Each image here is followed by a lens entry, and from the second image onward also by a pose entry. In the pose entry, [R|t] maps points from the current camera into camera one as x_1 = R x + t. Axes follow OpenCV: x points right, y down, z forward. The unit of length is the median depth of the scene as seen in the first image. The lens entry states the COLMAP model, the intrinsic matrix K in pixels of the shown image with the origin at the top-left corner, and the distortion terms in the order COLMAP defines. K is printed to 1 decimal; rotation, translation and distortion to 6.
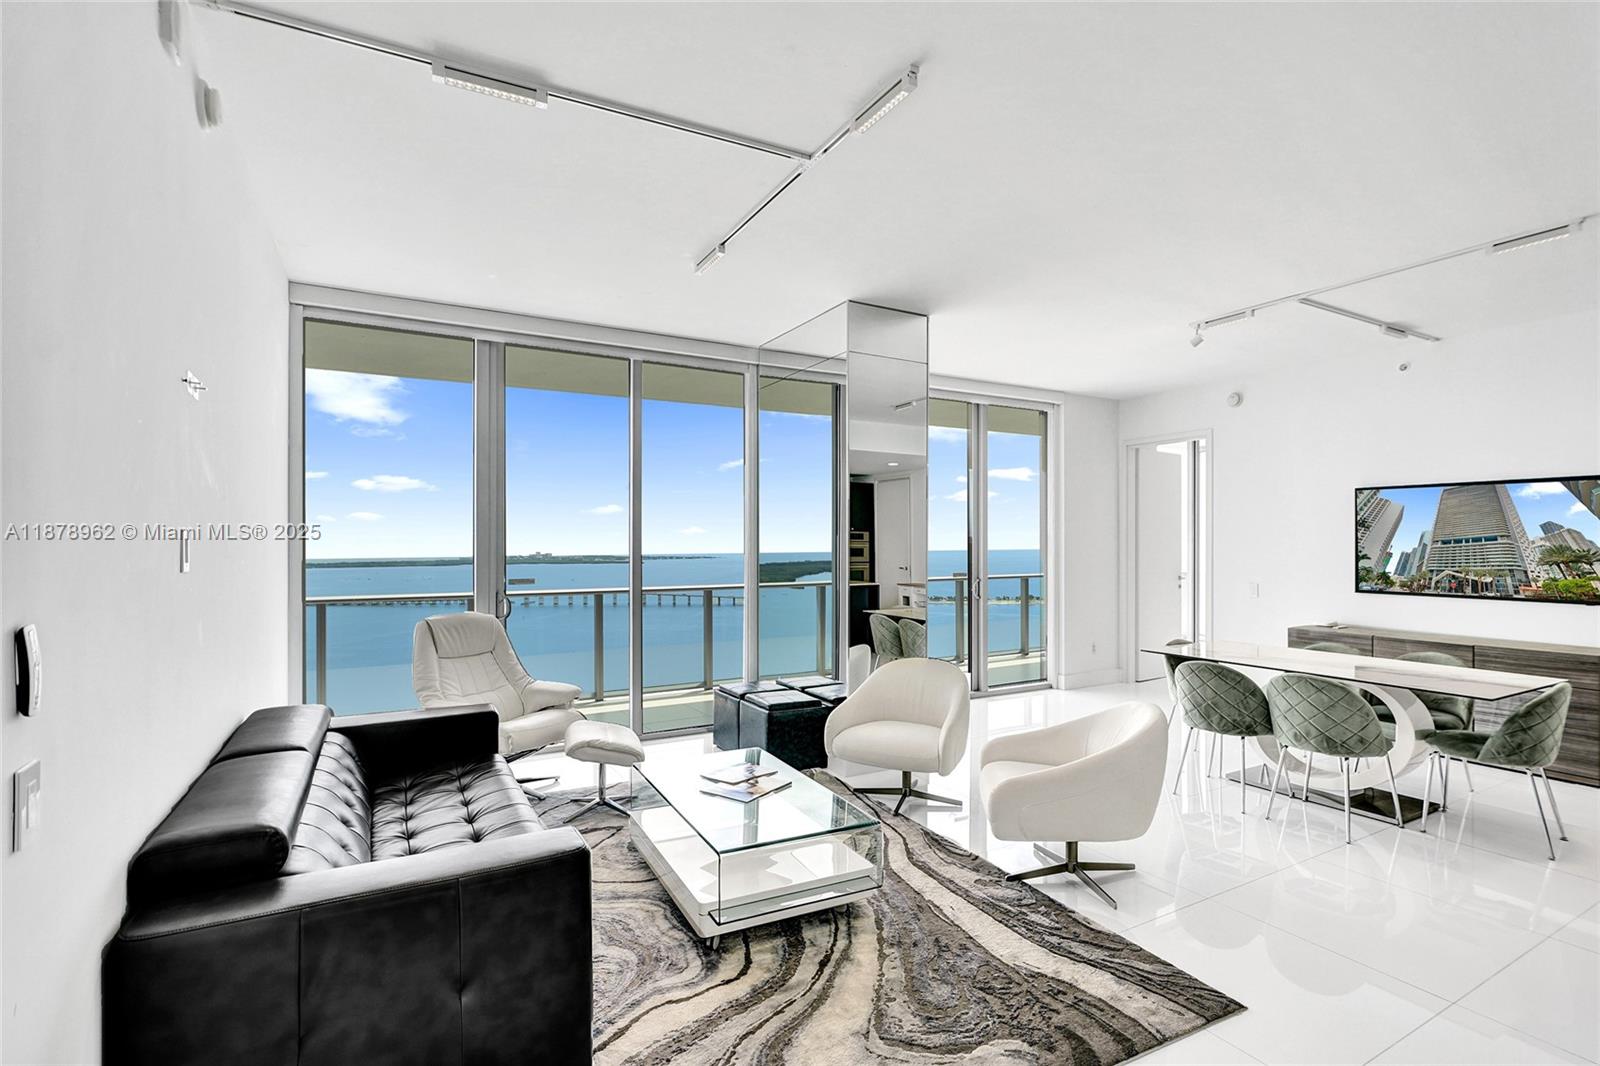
lens RADIAL K [[739.6, 0, 800.0], [0, 739.6, 533.0], [0, 0, 1]] dist [0.000289, 0.000705]
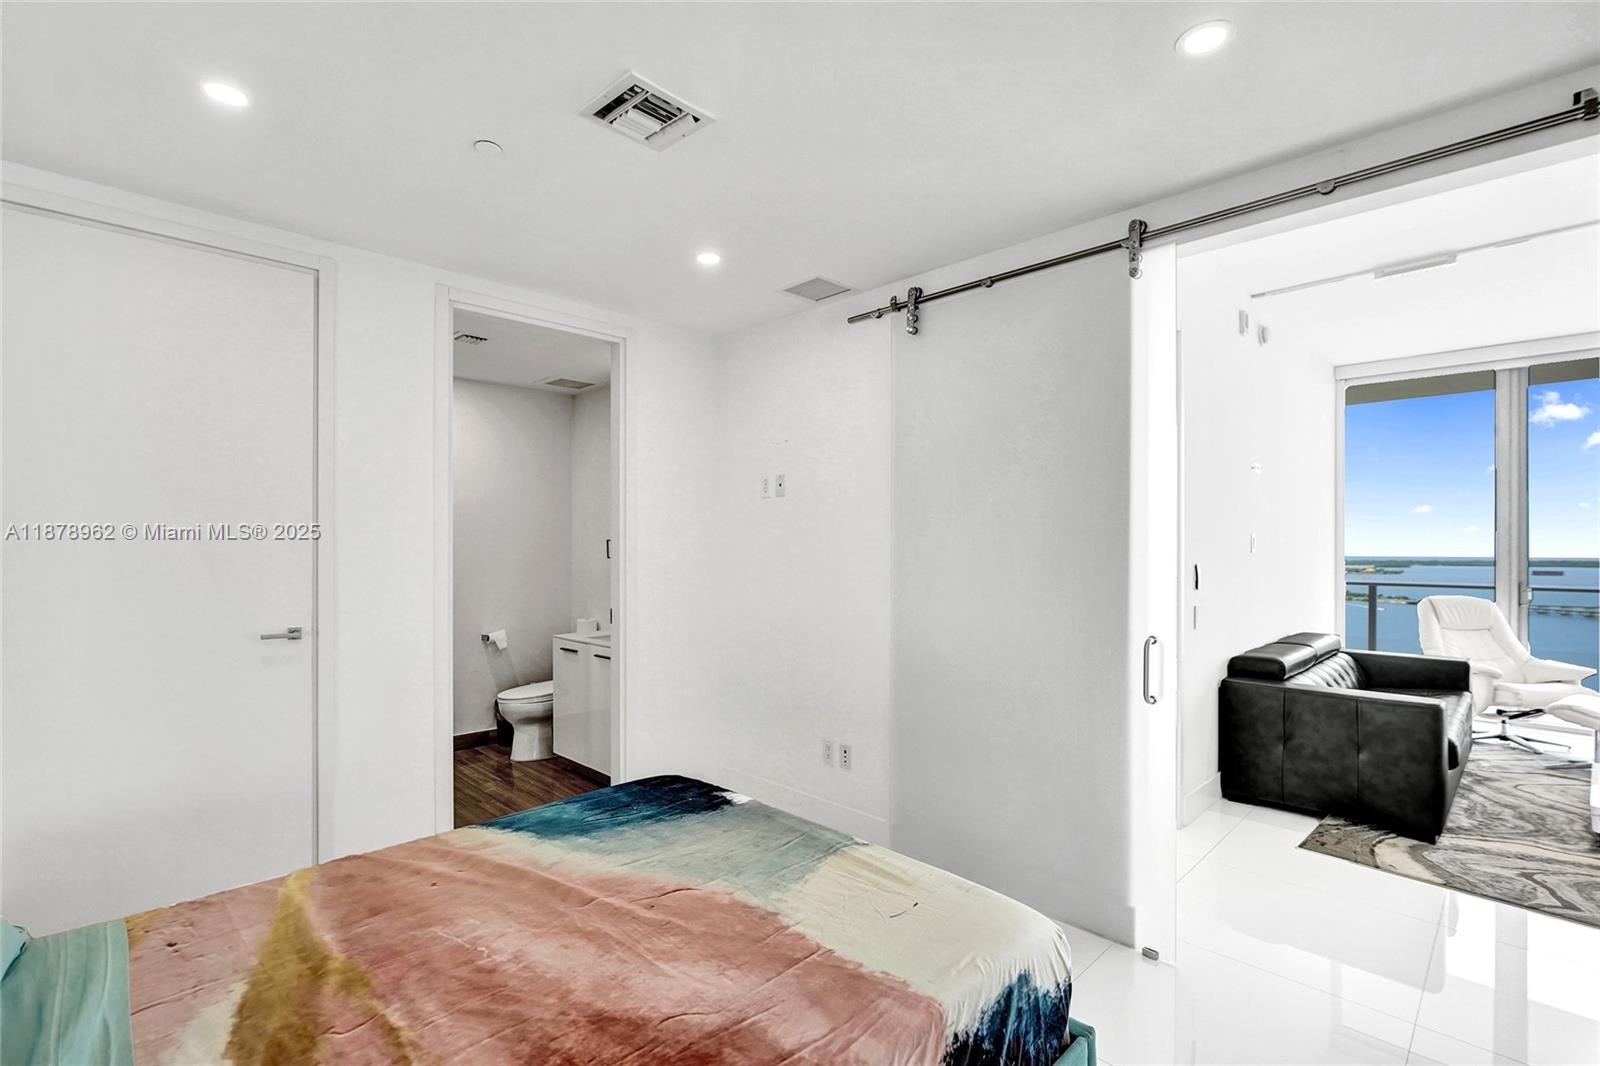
lens RADIAL K [[739.6, 0, 800.0], [0, 739.6, 533.0], [0, 0, 1]] dist [0.000289, 0.000705]
pose [[0.250598, -0.002985, -0.968087, 0.684807], [0.005177, 0.999985, -0.001744, -0.003477], [0.968078, -0.004575, 0.250609, -0.617853]]
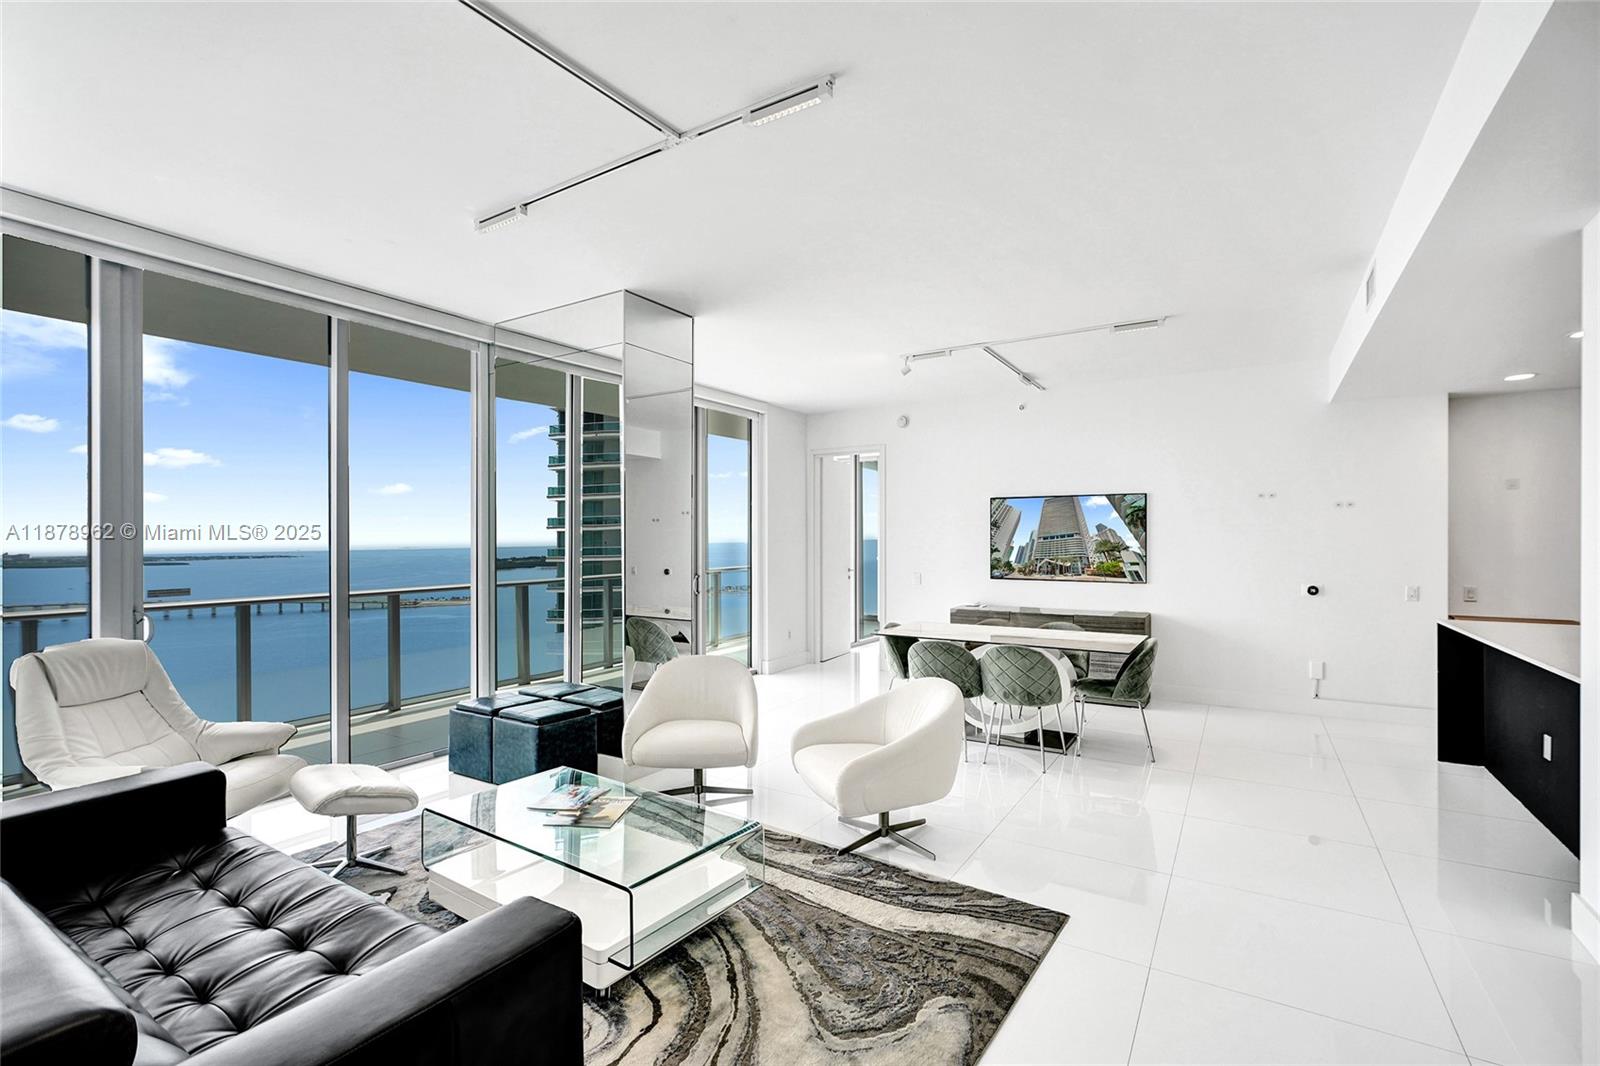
lens RADIAL K [[715.5, 0, 784.7], [0, 715.5, 532.9], [0, 0, 1]] dist [-0.004170, 0.004086]
pose [[0.885675, 0.002892, 0.464297, -0.272637], [-0.005005, 0.999982, 0.003319, -0.002862], [-0.464279, -0.005264, 0.885674, 0.115562]]
